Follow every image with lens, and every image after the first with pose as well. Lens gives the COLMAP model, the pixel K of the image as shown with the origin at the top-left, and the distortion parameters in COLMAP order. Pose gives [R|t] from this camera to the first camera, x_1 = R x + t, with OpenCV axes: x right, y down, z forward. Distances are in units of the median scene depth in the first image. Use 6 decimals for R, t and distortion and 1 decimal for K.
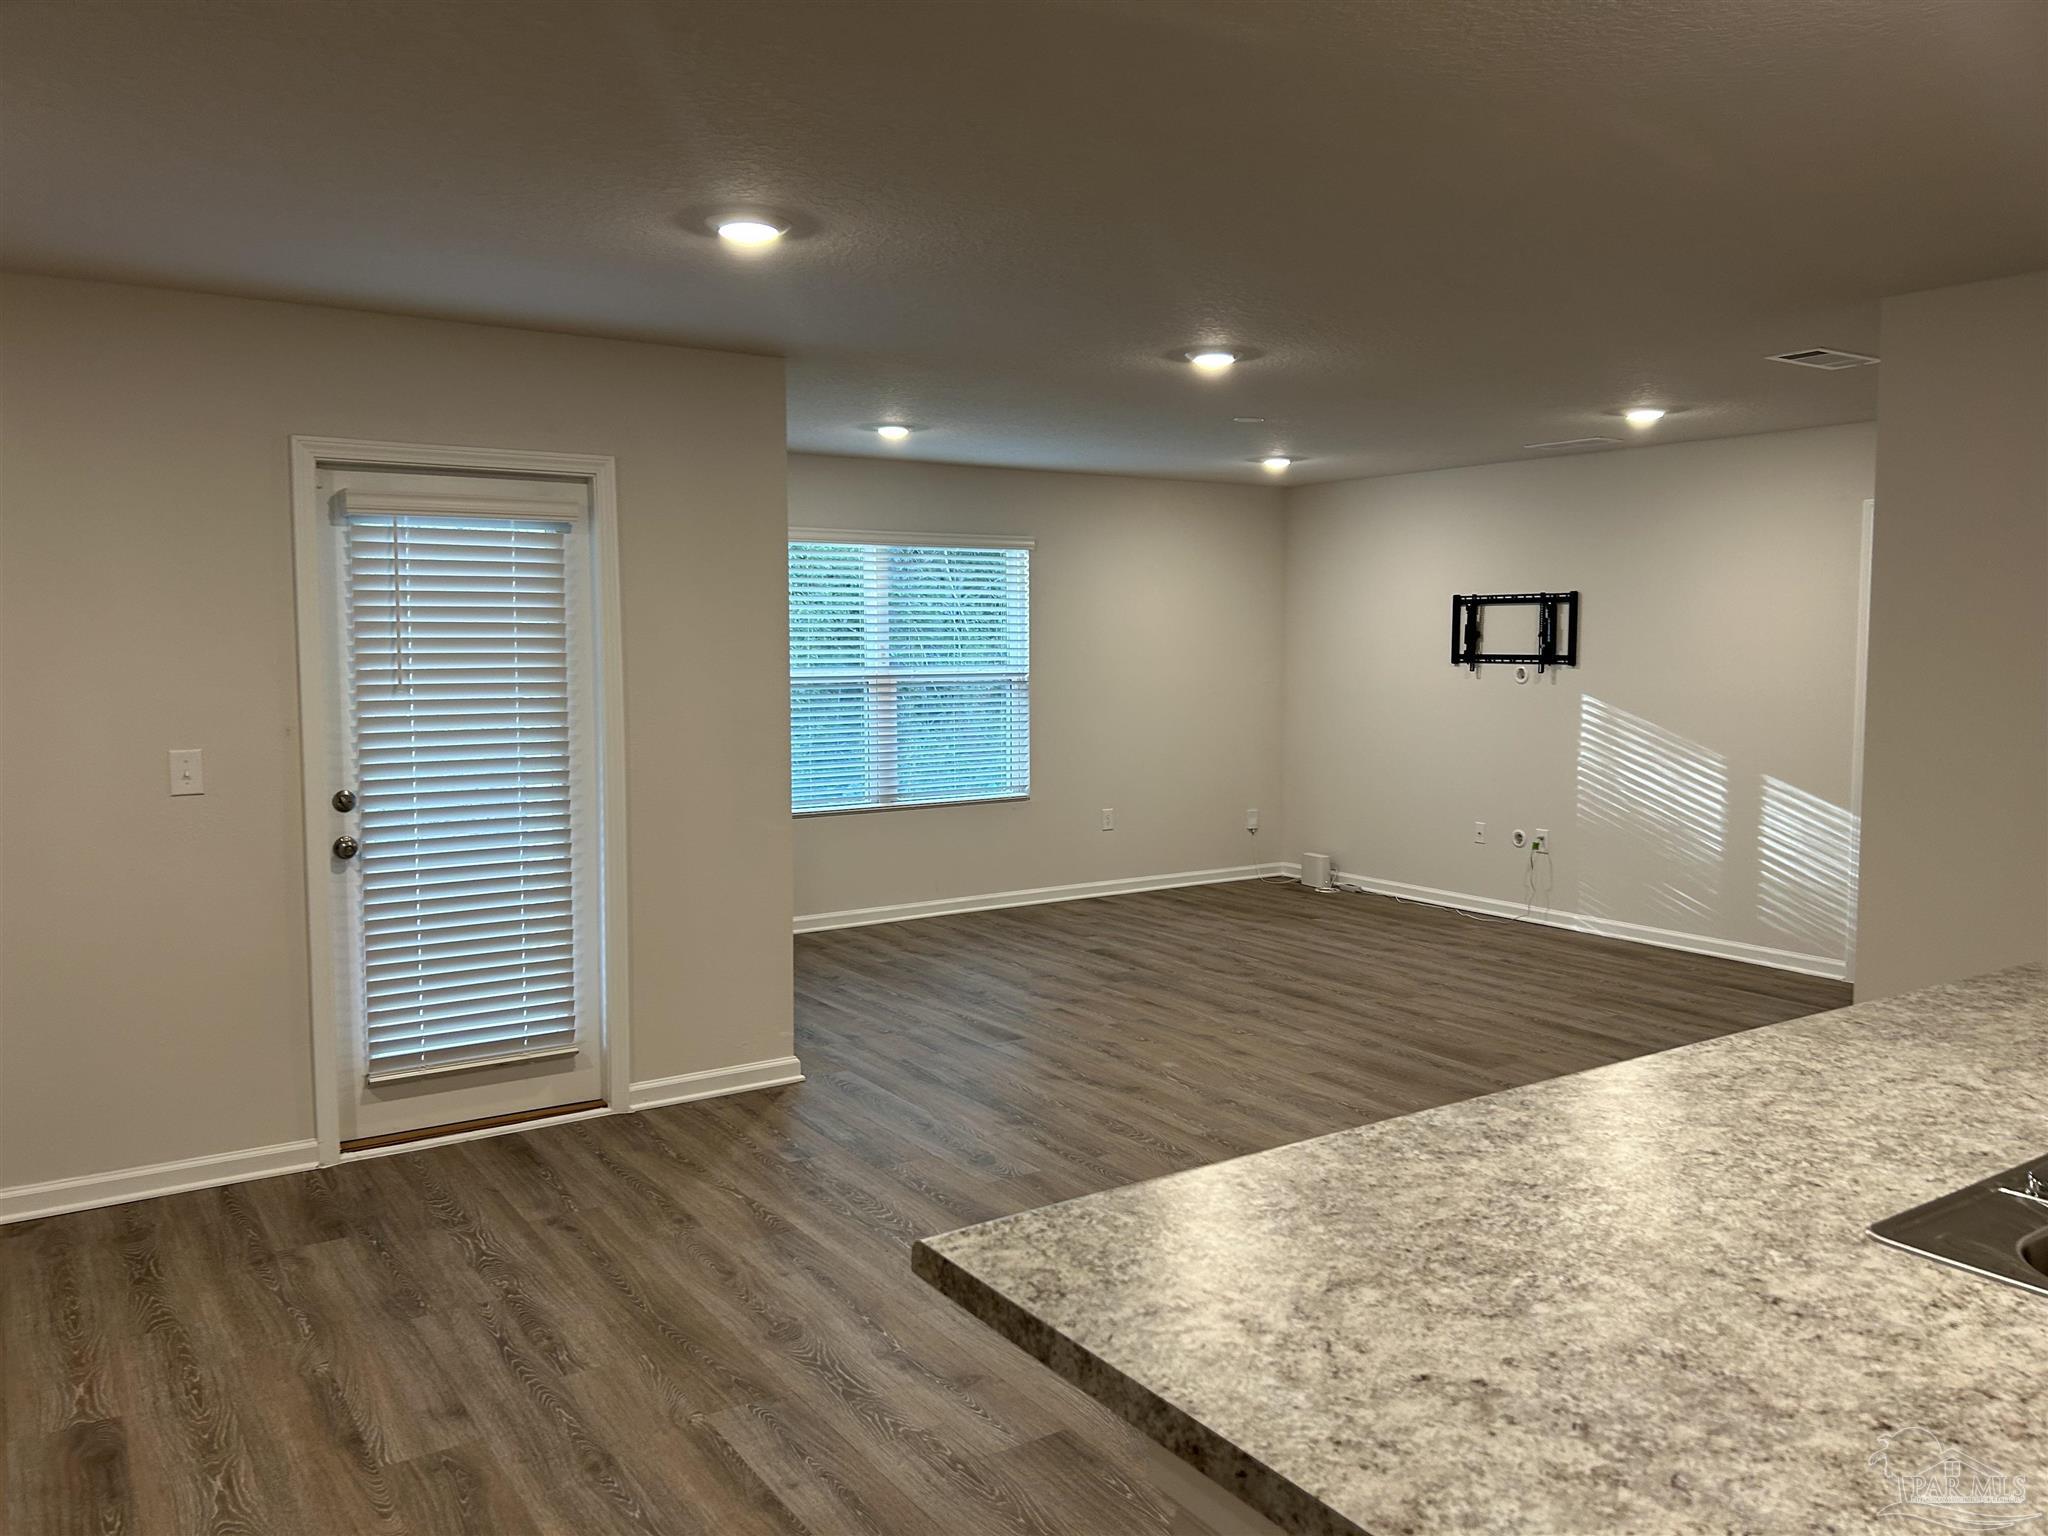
lens RADIAL K [[1530.8, 0, 1085.1], [0, 1530.8, 730.1], [0, 0, 1]] dist [0.051018, -0.059634]
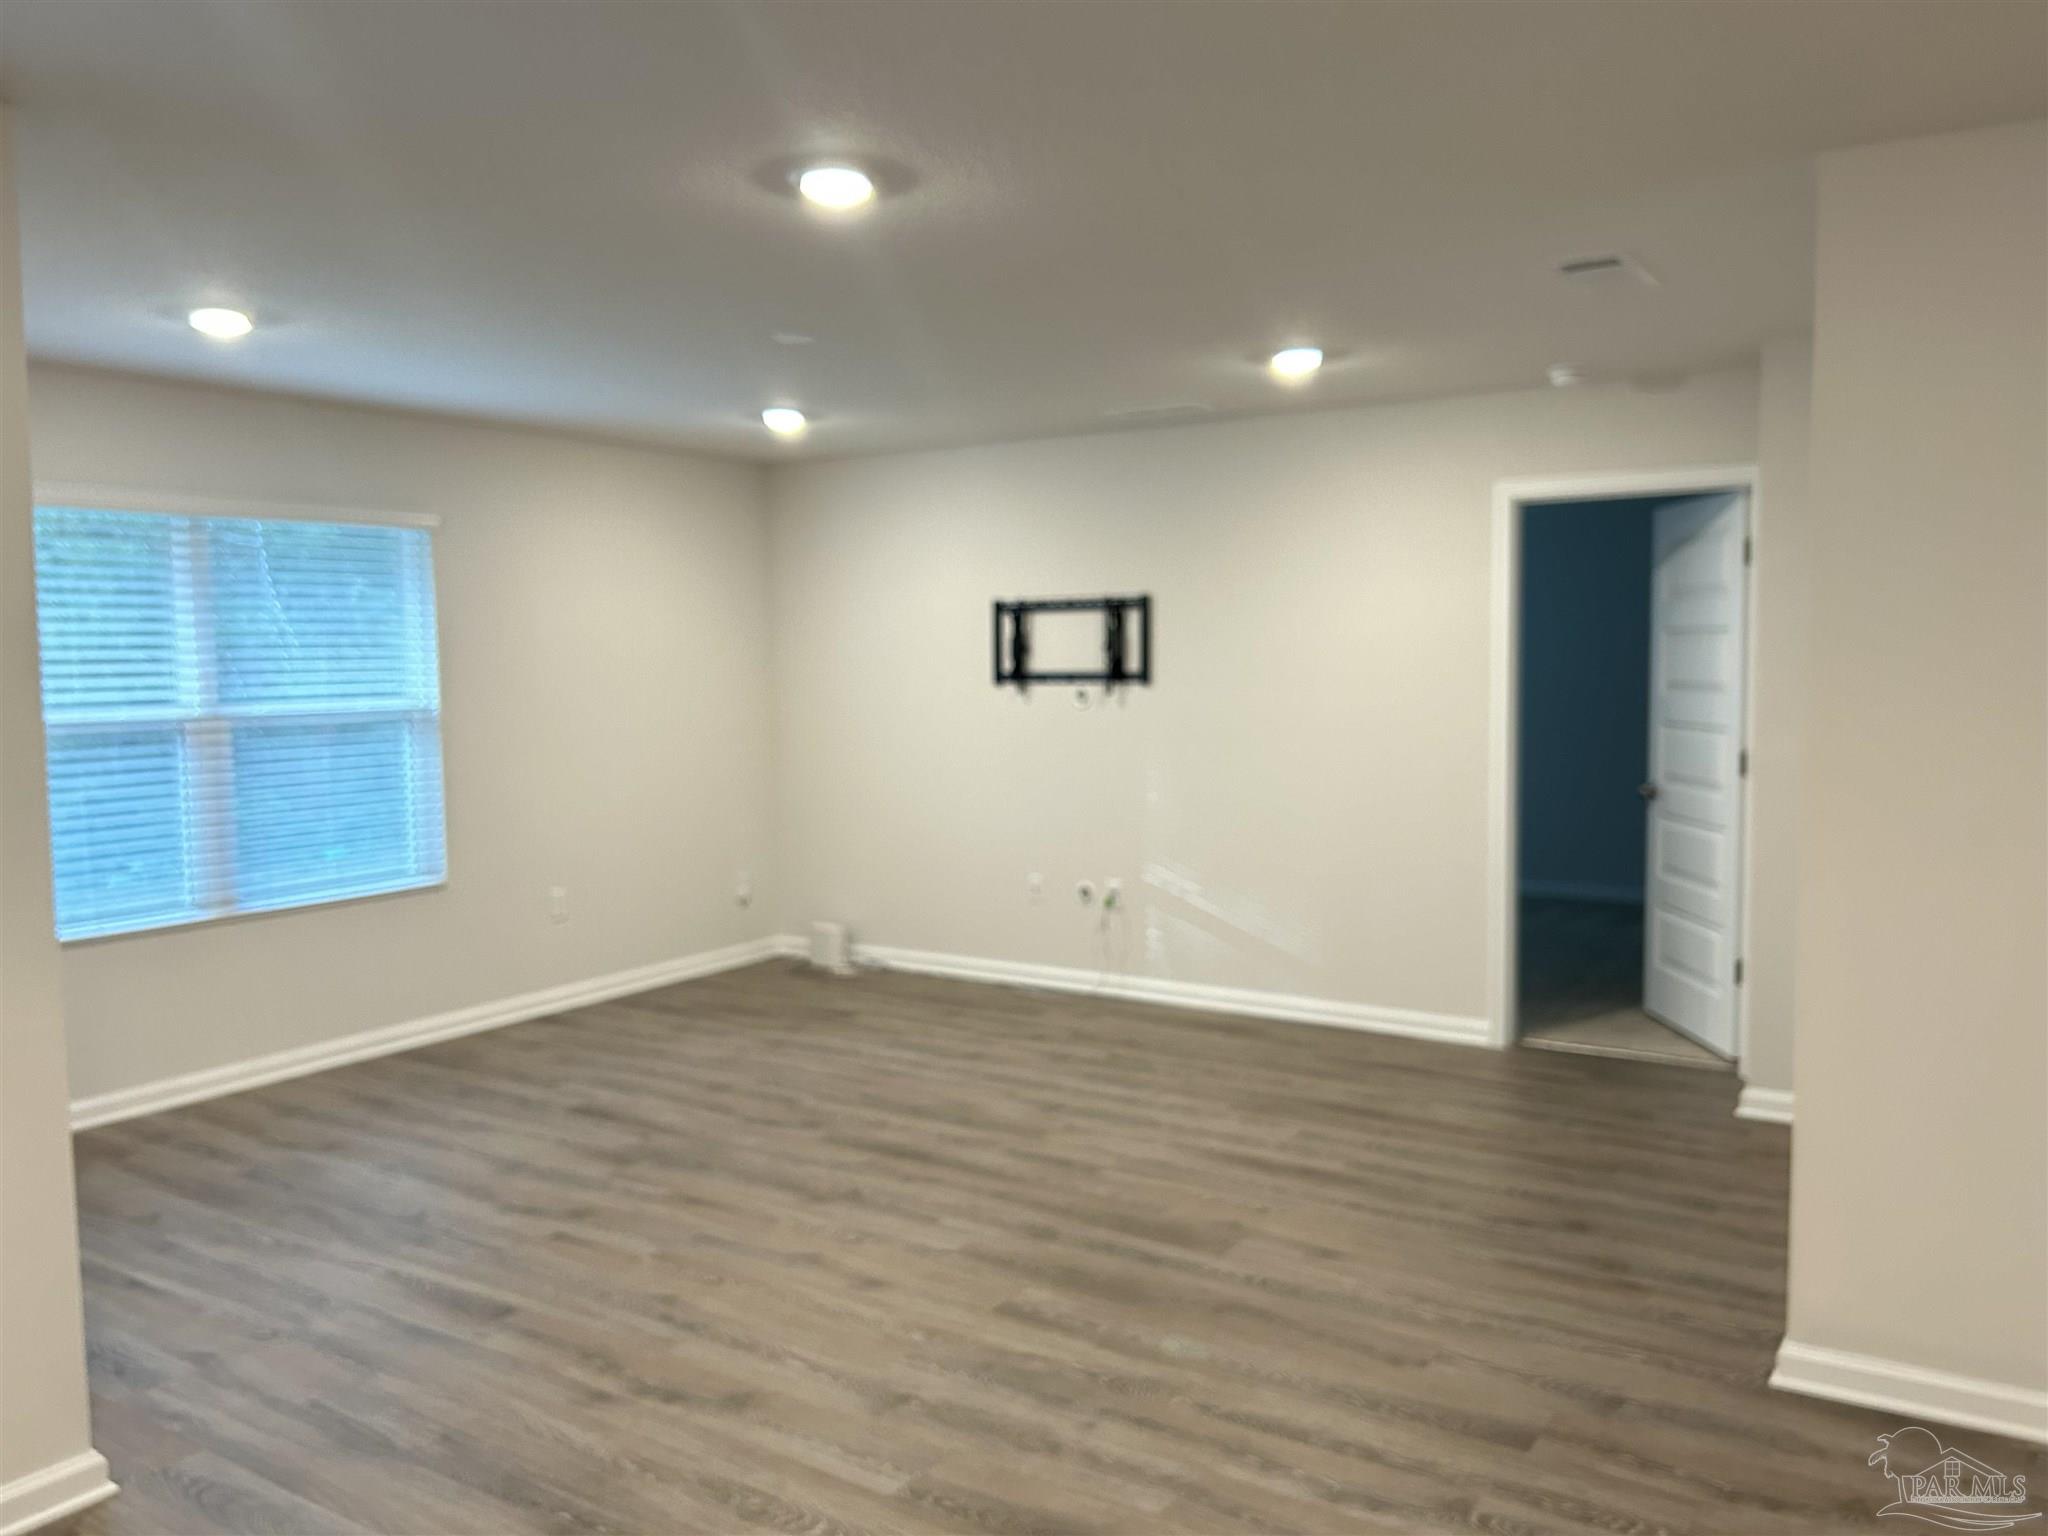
lens RADIAL K [[1530.8, 0, 1012.5], [0, 1530.8, 770.0], [0, 0, 1]] dist [0.051018, -0.059634]
pose [[0.931403, -0.040879, 0.361686, -0.066971], [0.036534, 0.999155, 0.018846, -0.018045], [-0.362151, -0.004339, 0.932109, 0.337518]]
